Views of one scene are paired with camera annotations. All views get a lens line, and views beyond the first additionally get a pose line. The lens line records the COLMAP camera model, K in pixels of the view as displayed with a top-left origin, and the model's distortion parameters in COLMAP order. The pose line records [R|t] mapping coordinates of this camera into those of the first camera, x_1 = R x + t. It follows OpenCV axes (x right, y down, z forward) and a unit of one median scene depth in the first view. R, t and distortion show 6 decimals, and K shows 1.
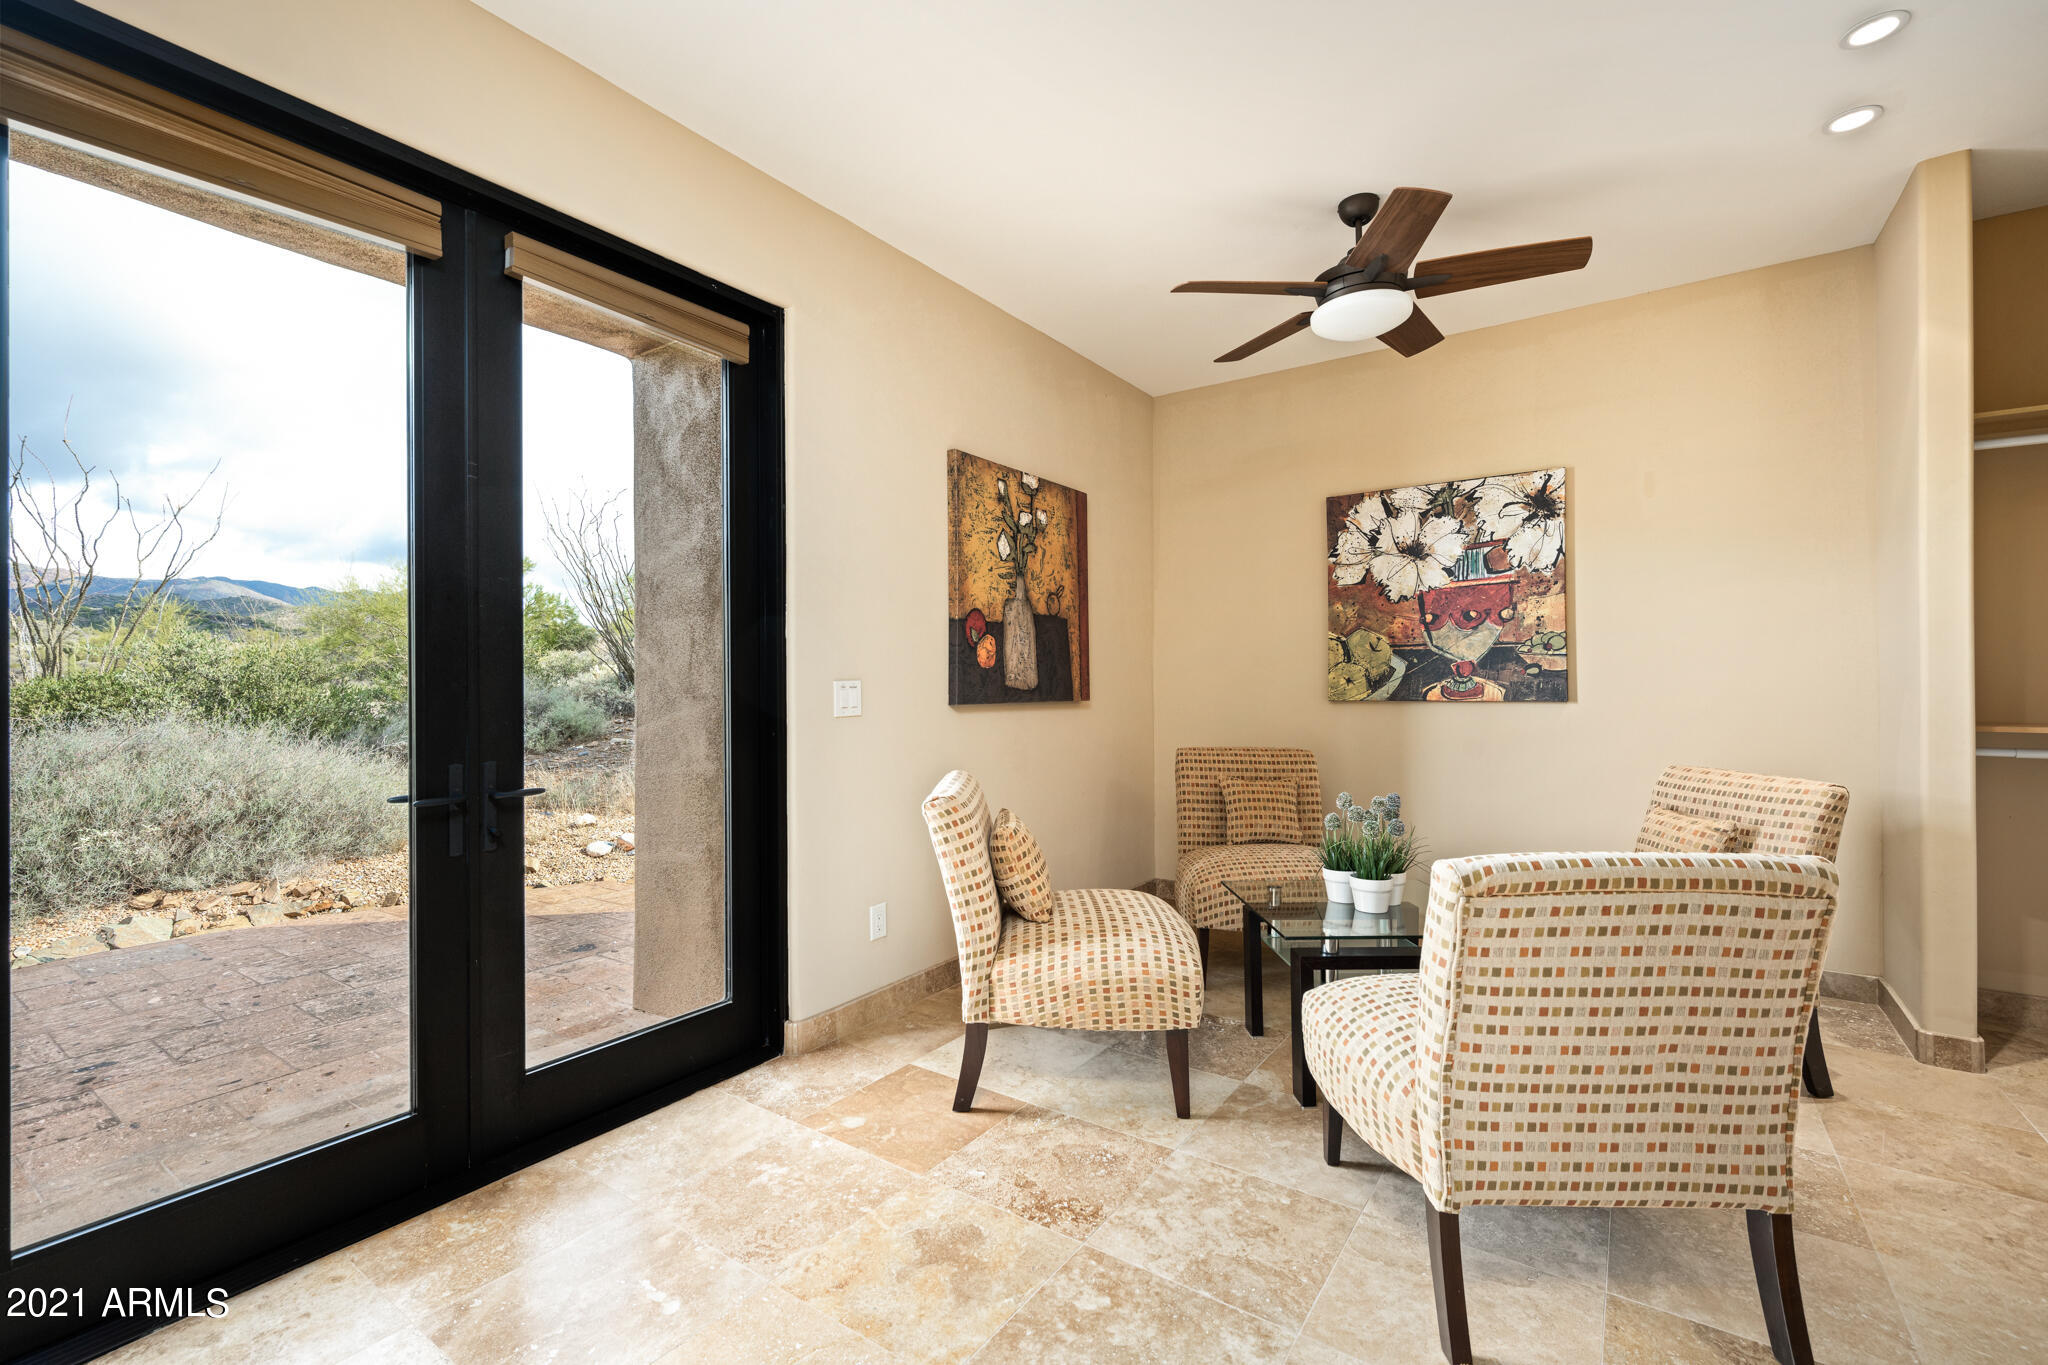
lens RADIAL K [[866.2, 0, 1014.5], [0, 866.2, 680.1], [0, 0, 1]] dist [0.001662, 0.000456]
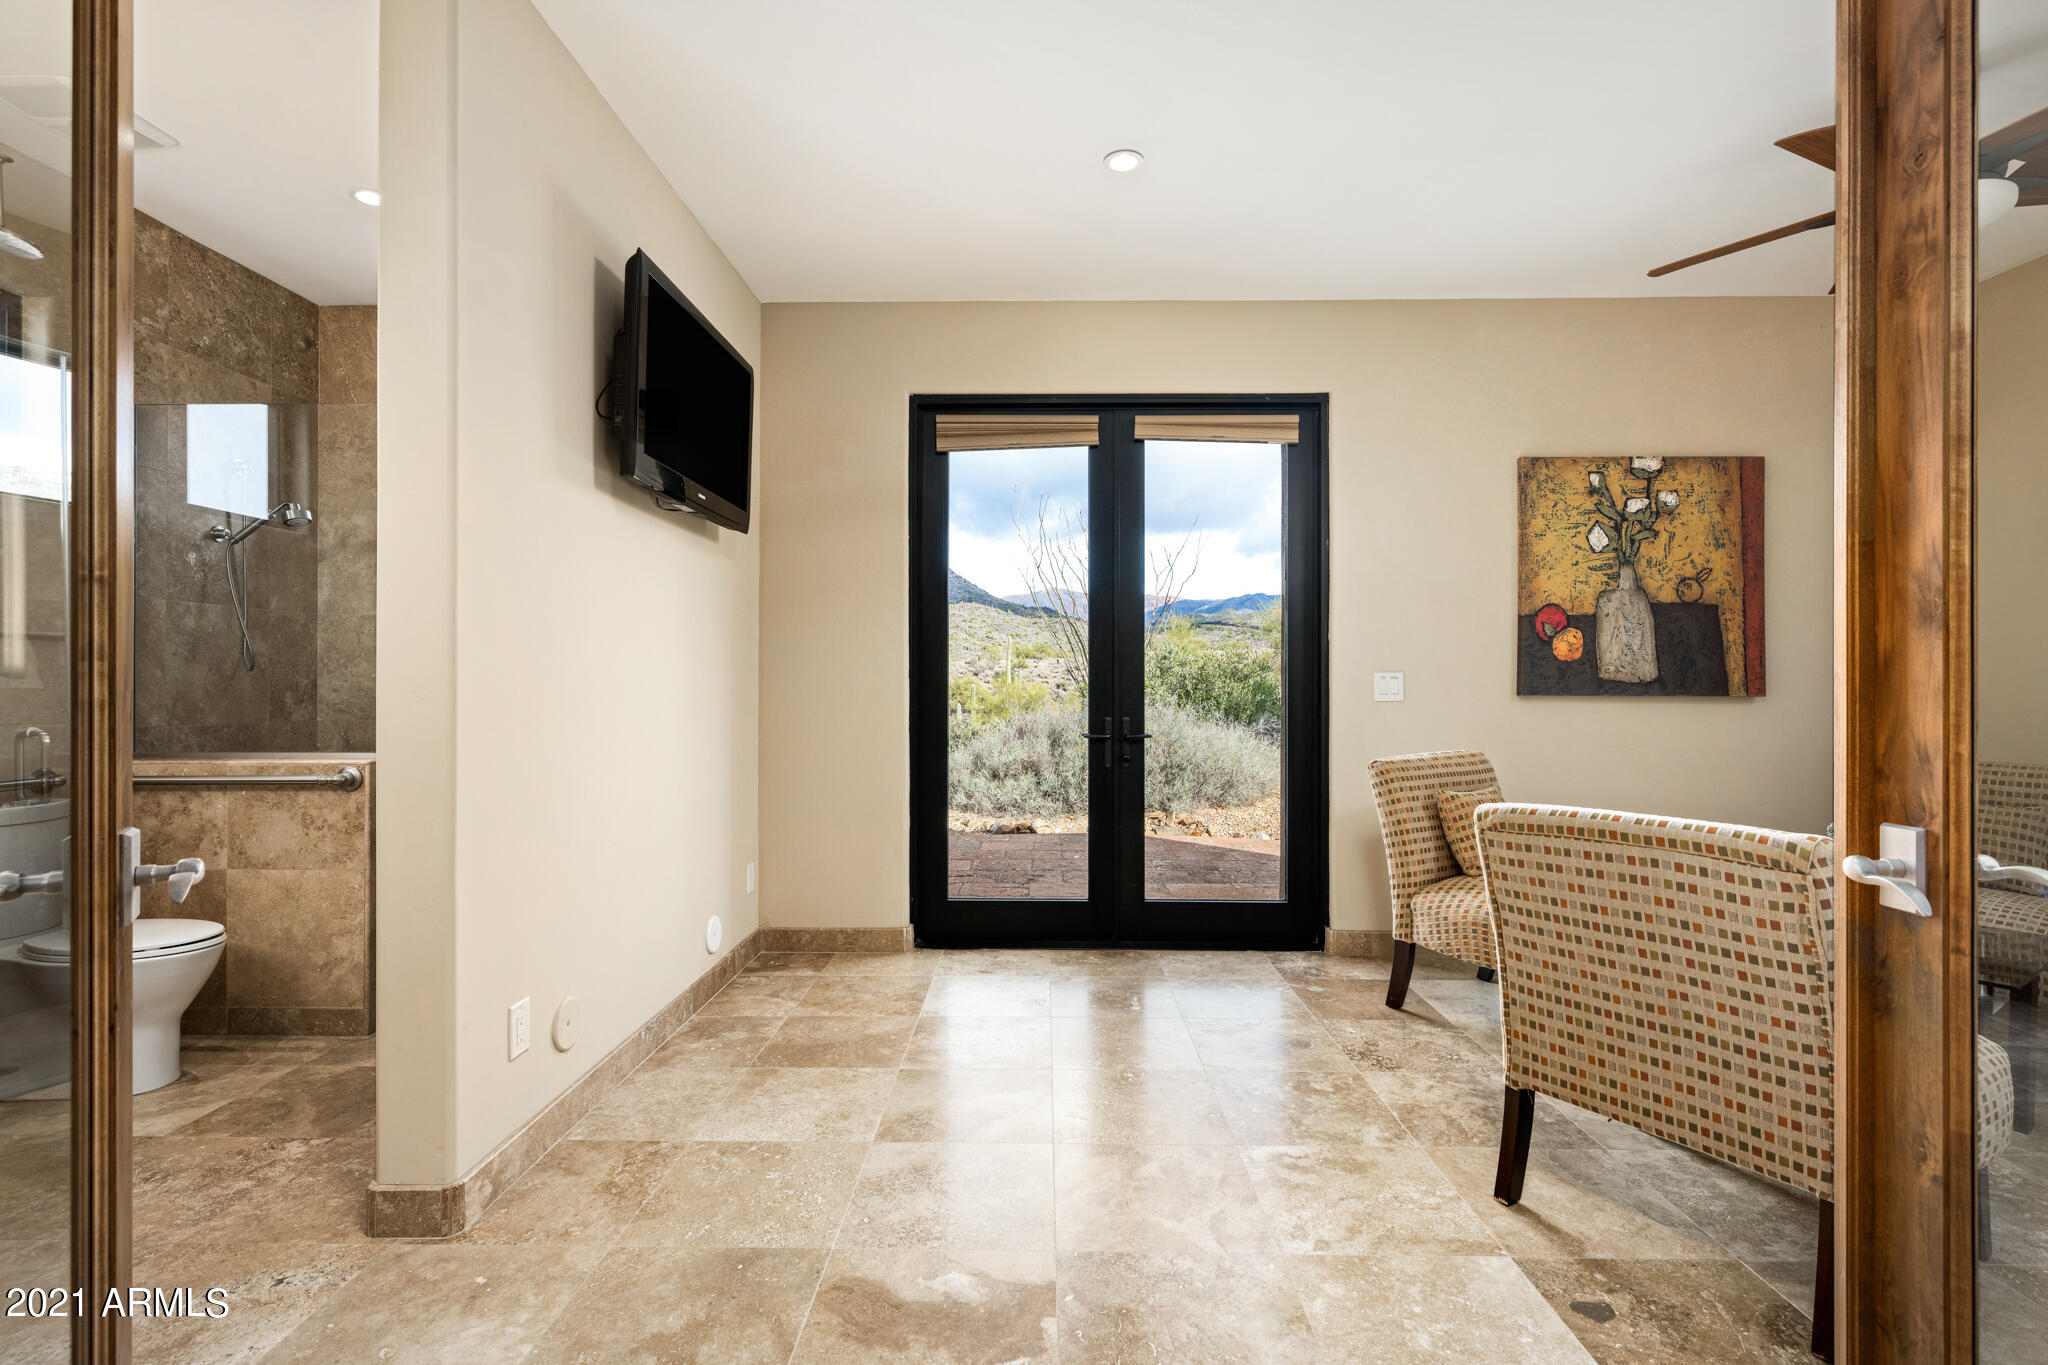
lens RADIAL K [[922.6, 0, 1038.0], [0, 922.6, 681.8], [0, 0, 1]] dist [-0.002206, -0.000340]
pose [[0.572825, 0.004204, -0.819667, 0.493010], [-0.002357, 0.999991, 0.003482, 0.008431], [0.819674, -0.000063, 0.572830, -0.136352]]
